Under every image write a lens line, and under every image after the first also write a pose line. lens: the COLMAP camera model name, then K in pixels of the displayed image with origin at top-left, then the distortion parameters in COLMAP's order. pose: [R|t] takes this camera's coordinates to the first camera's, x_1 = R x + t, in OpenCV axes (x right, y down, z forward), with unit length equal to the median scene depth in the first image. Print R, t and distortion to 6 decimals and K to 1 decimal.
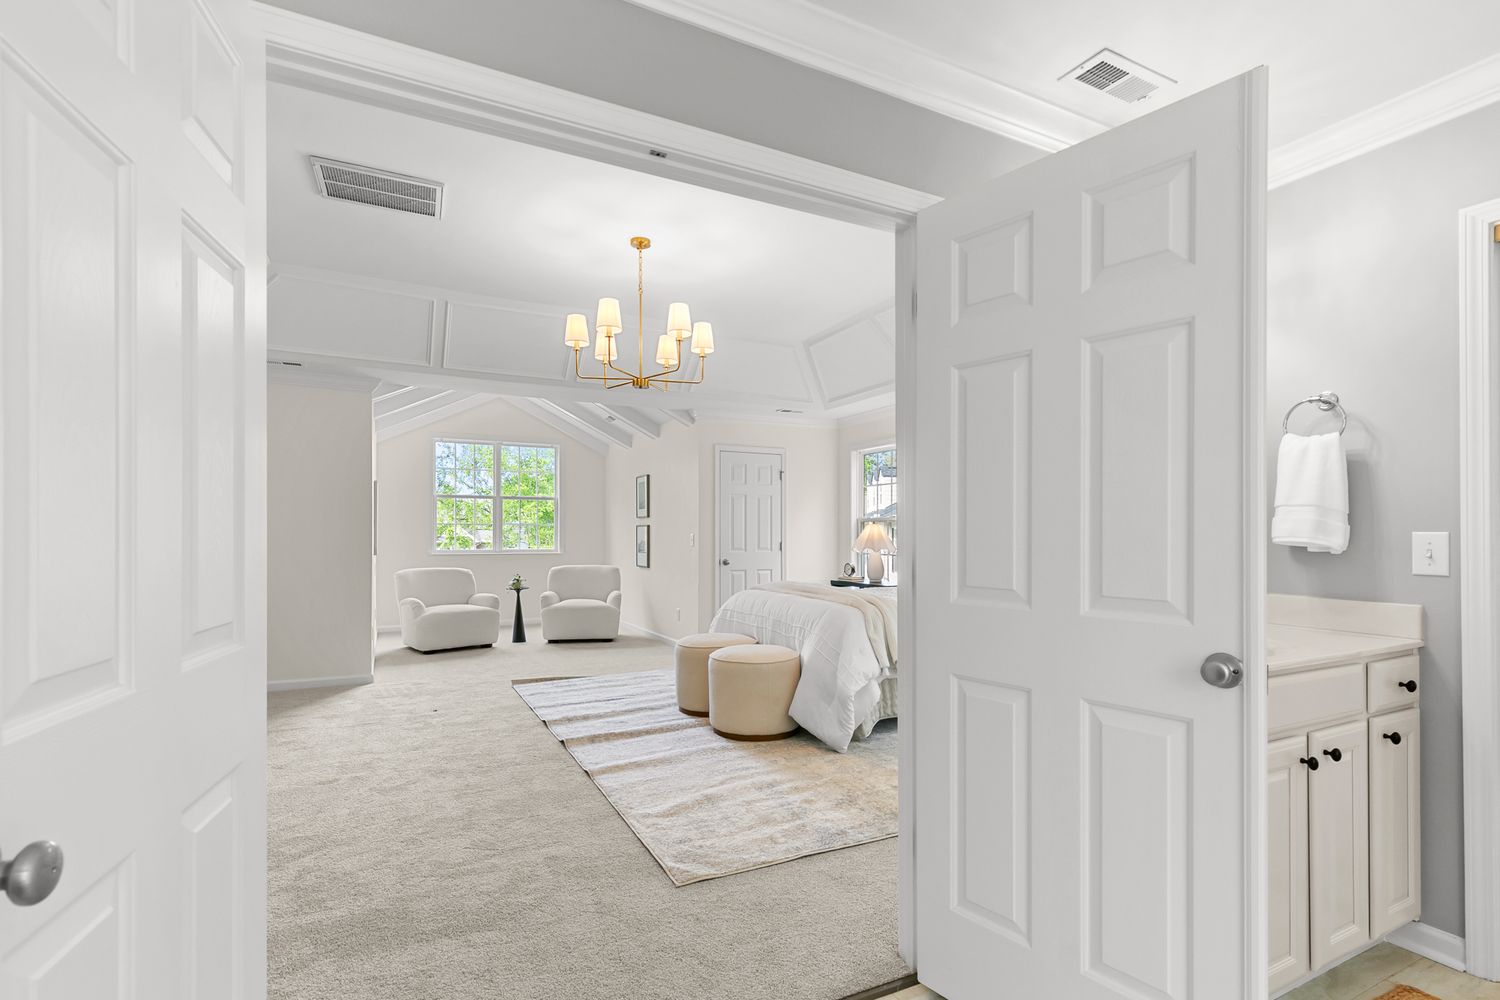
lens RADIAL K [[704.1, 0, 752.4], [0, 704.1, 531.6], [0, 0, 1]] dist [0.018308, -0.000186]
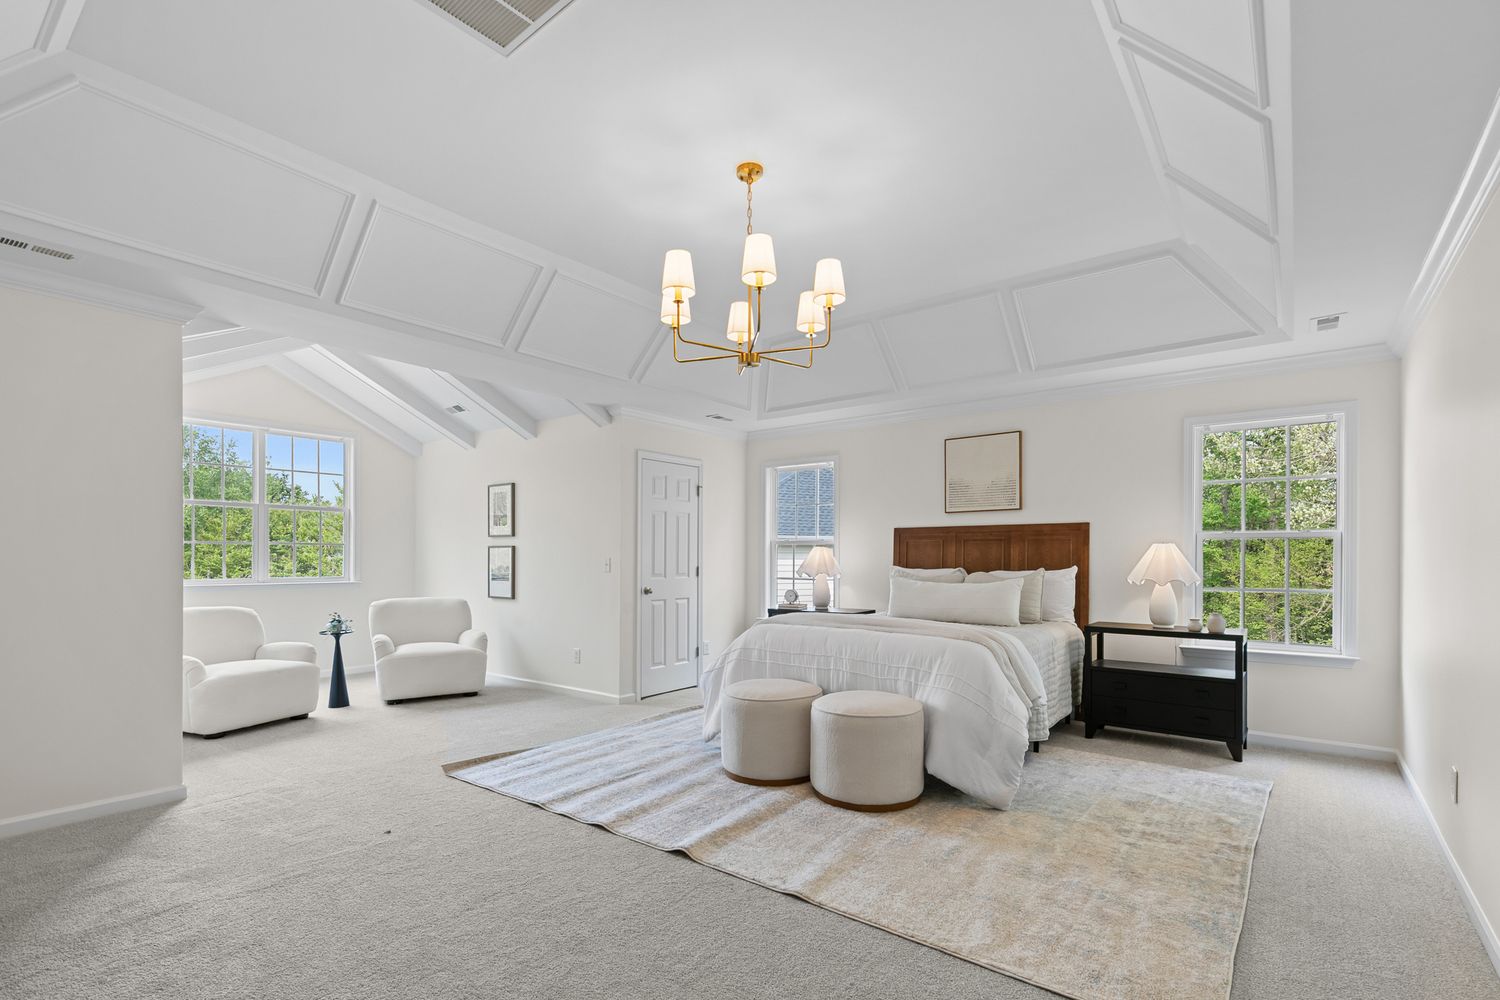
lens RADIAL K [[704.1, 0, 754.4], [0, 704.1, 554.6], [0, 0, 1]] dist [0.018308, -0.000186]
pose [[0.904487, 0.003841, 0.426484, -0.297382], [-0.004173, 0.999991, -0.000155, -0.000137], [-0.426481, -0.001640, 0.904495, 0.194216]]
